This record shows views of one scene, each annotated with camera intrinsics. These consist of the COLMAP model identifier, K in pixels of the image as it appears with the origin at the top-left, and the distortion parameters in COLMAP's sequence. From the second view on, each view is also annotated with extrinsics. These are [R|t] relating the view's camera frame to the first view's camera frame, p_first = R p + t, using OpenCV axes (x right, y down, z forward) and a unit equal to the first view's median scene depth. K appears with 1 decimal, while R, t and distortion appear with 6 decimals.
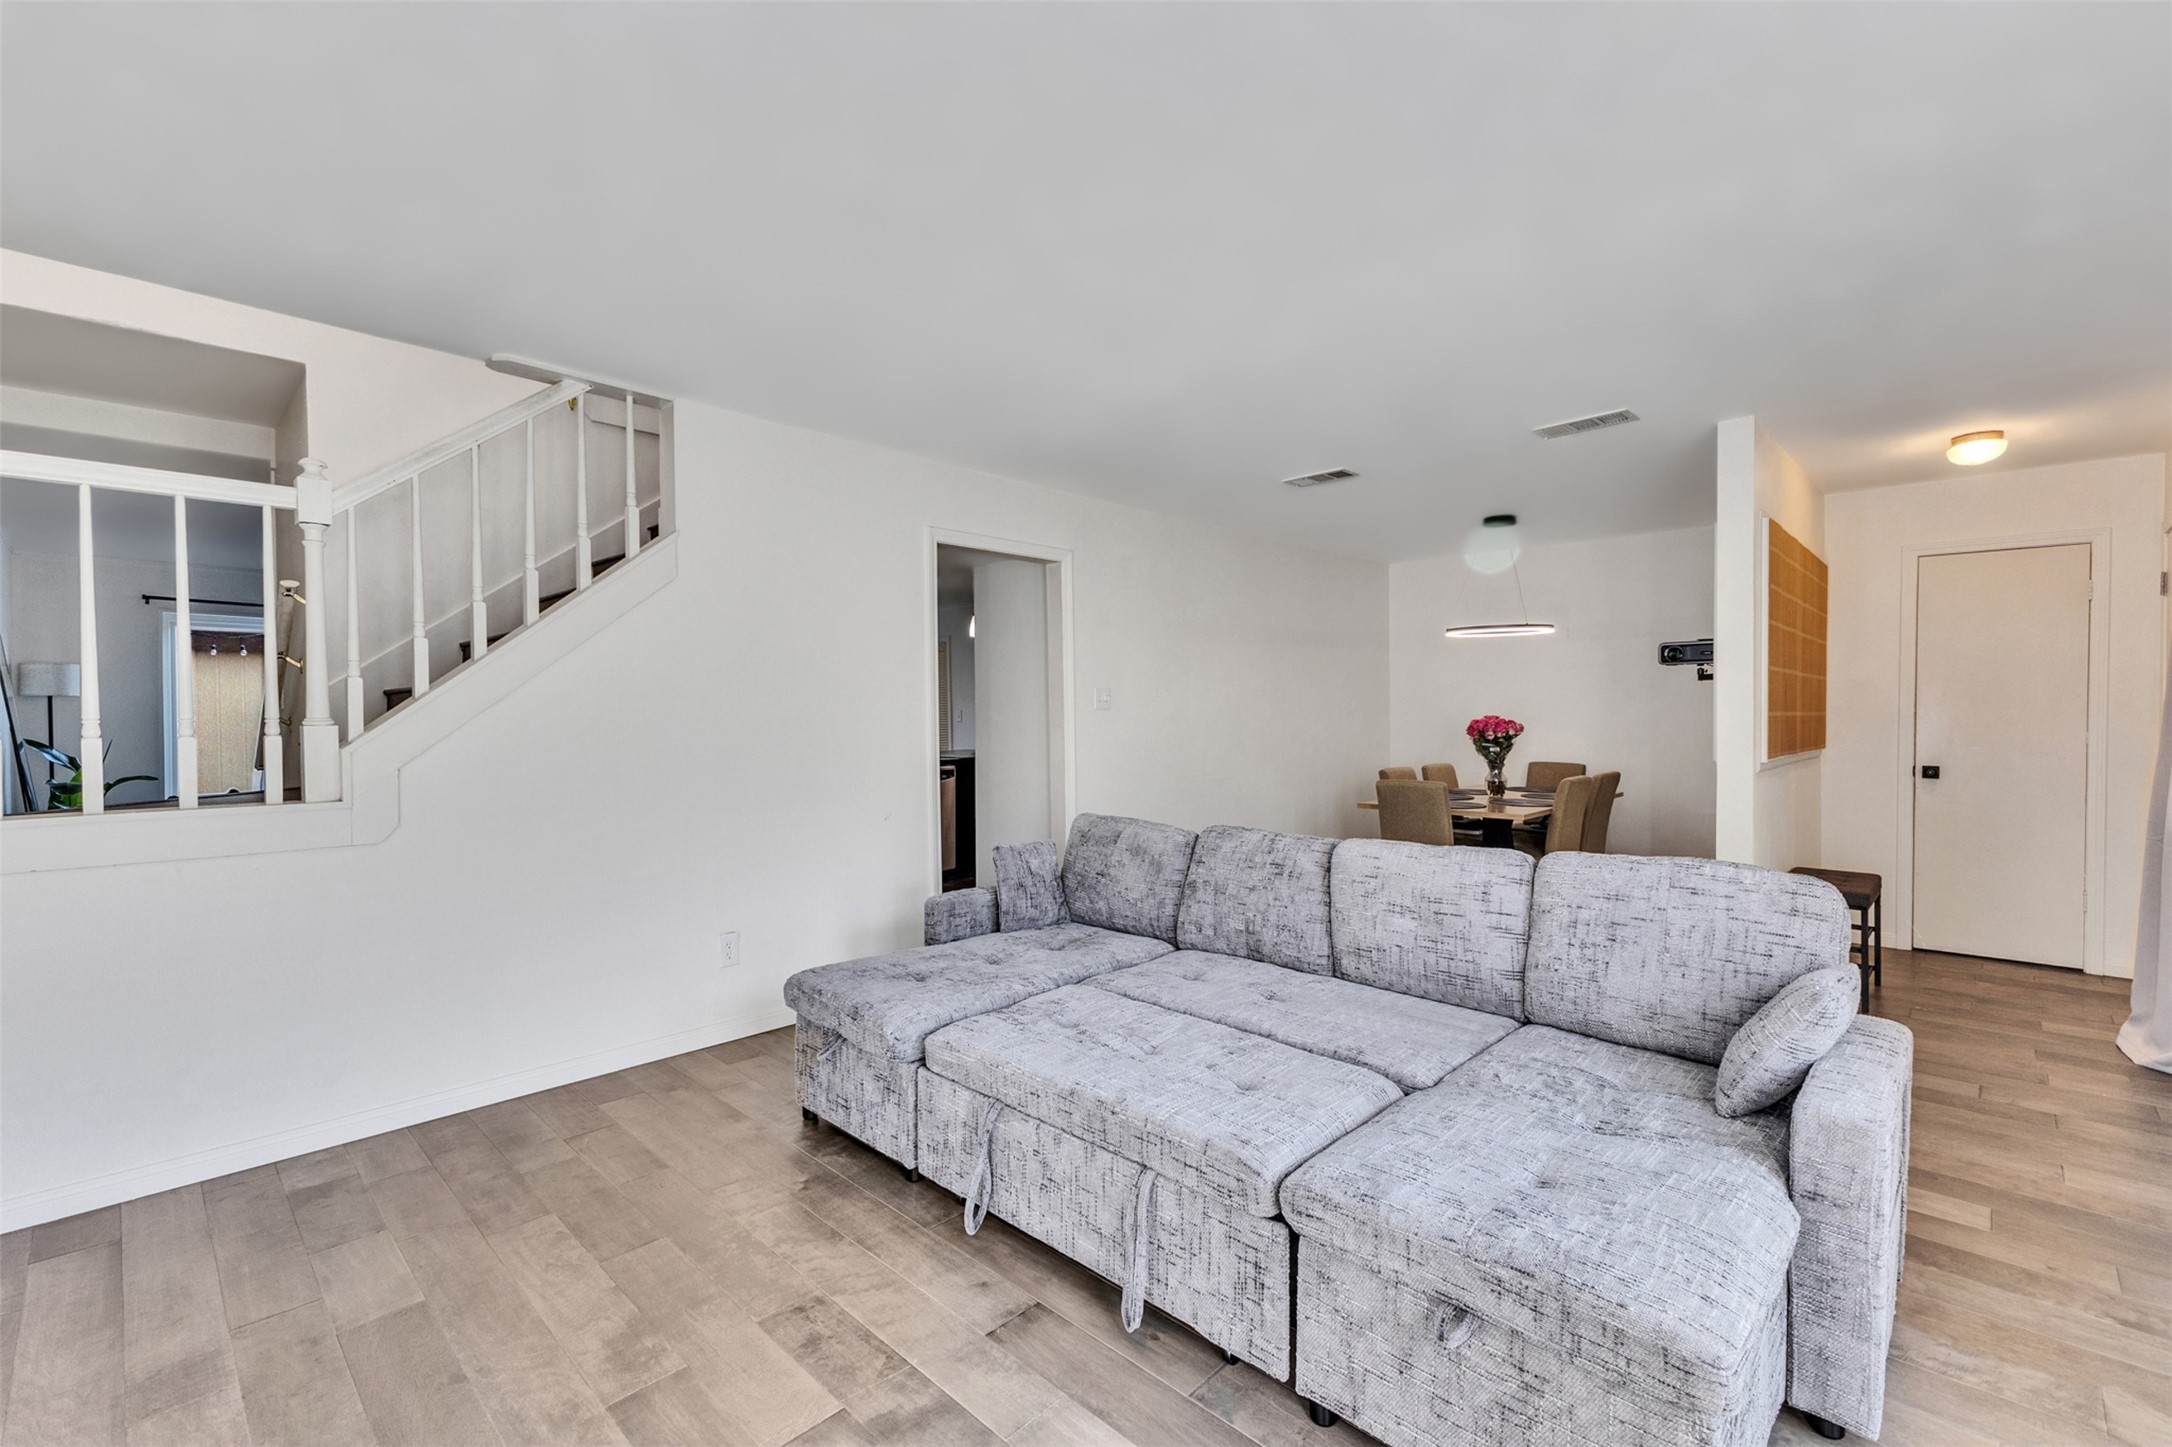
lens RADIAL K [[935.7, 0, 1082.1], [0, 935.7, 723.1], [0, 0, 1]] dist [0.012543, -0.002806]
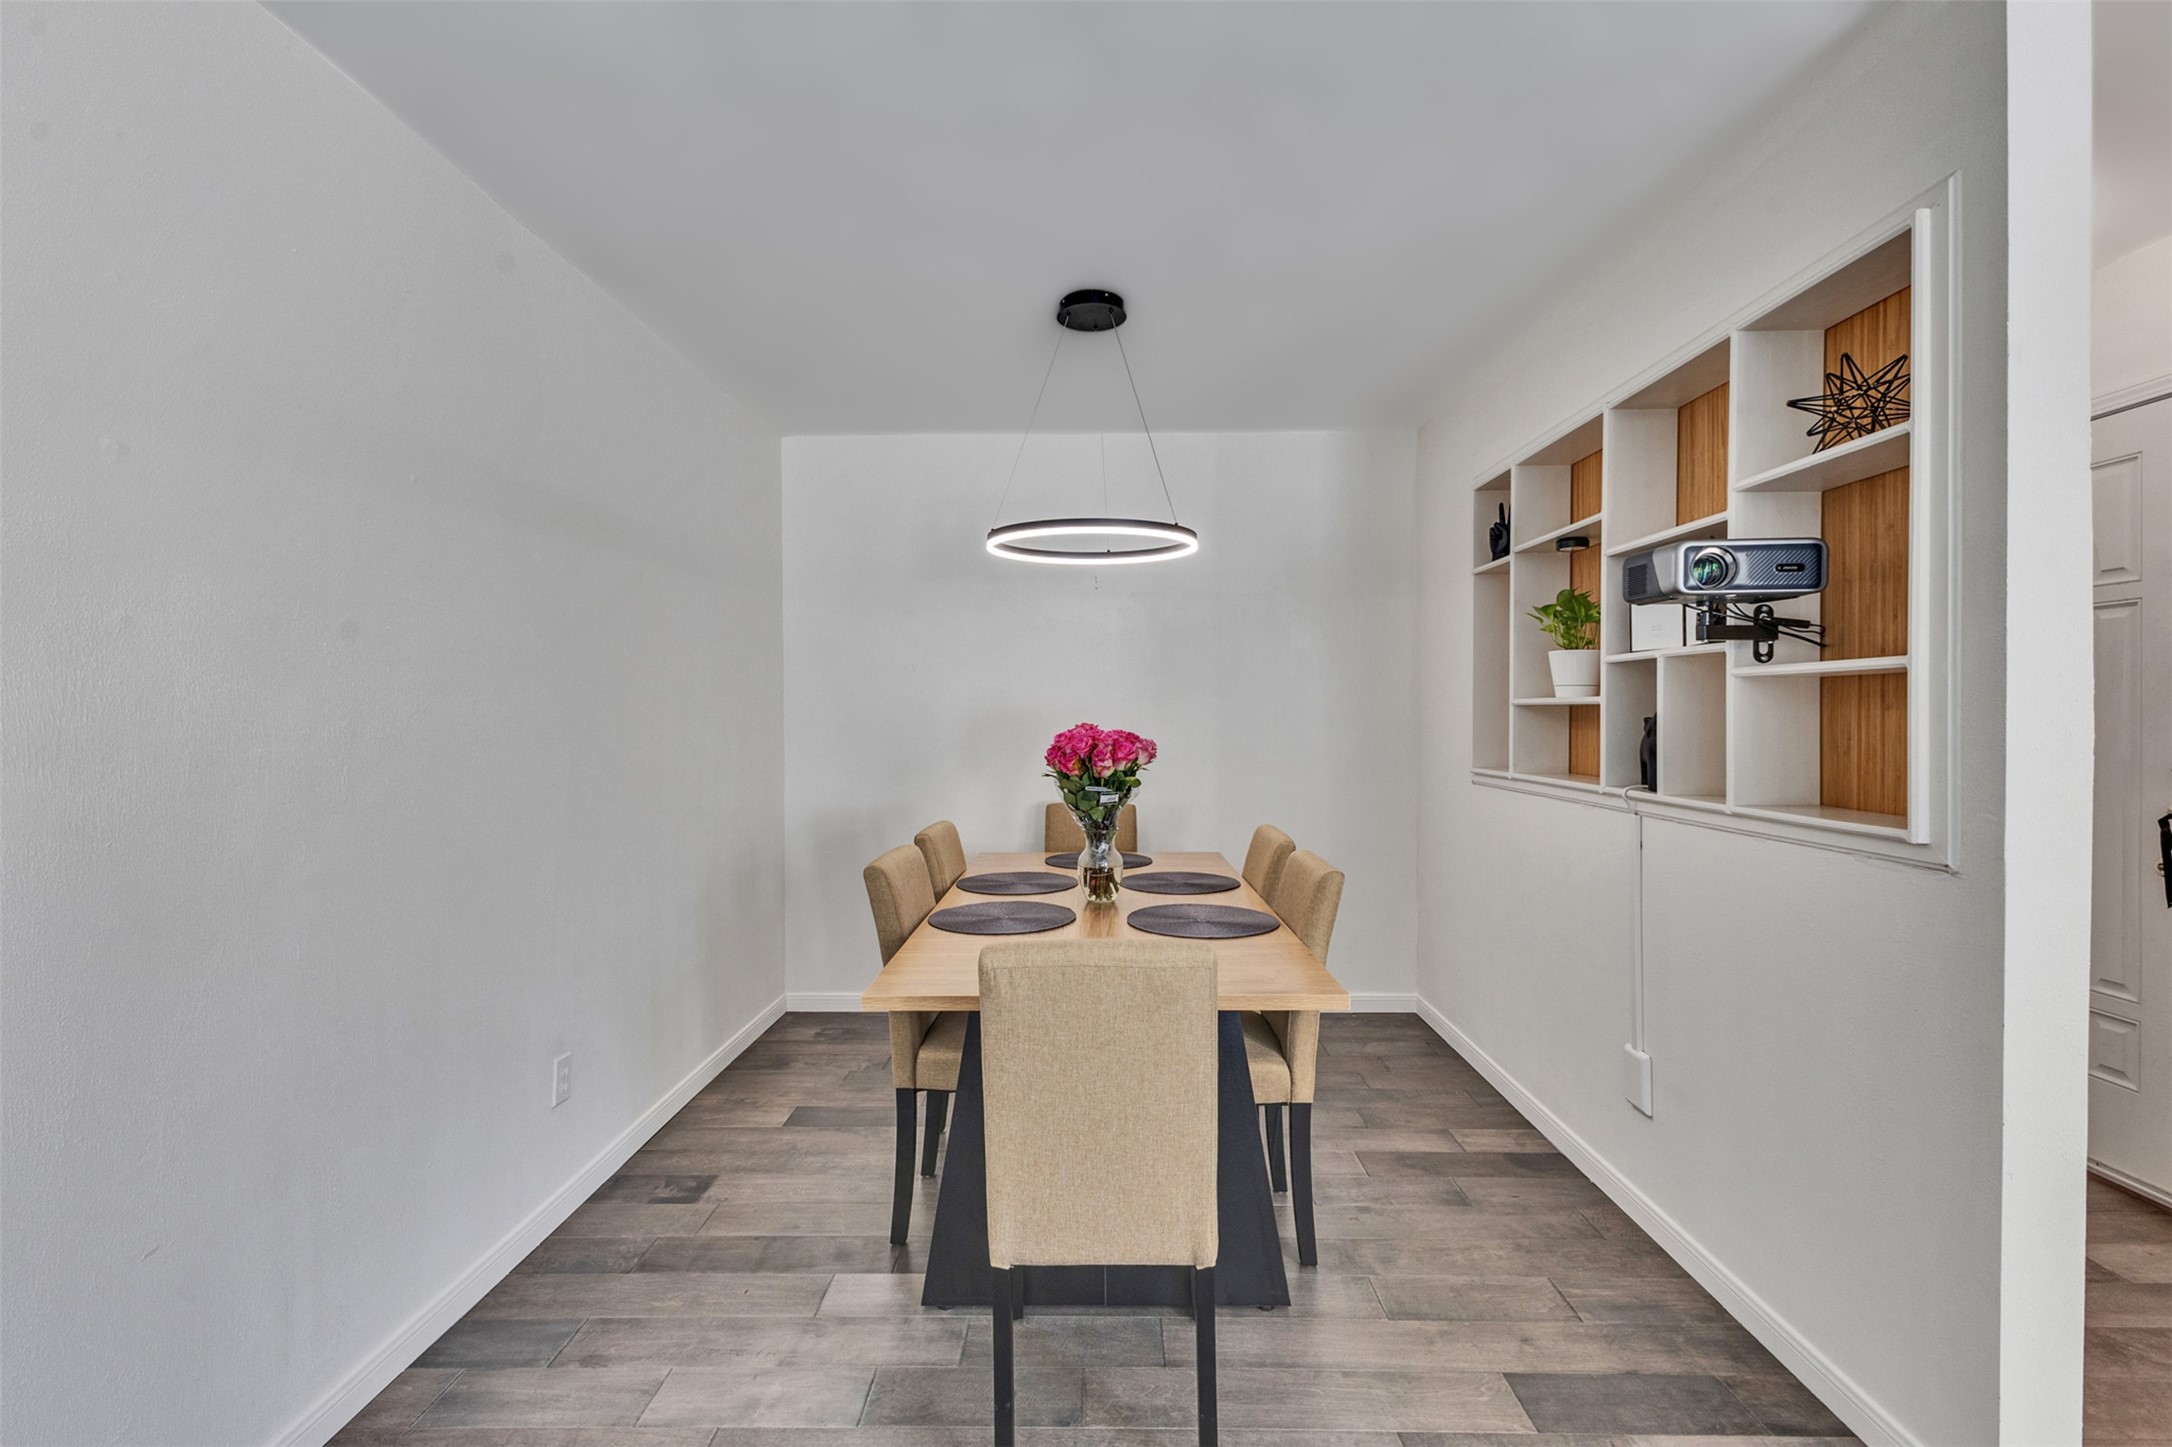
lens RADIAL K [[935.7, 0, 1093.6], [0, 935.7, 718.9], [0, 0, 1]] dist [0.012543, -0.002806]
pose [[0.720656, -0.003223, 0.693286, 0.199482], [0.009908, 0.999935, -0.005651, -0.012675], [-0.693222, 0.010942, 0.720641, 1.105801]]
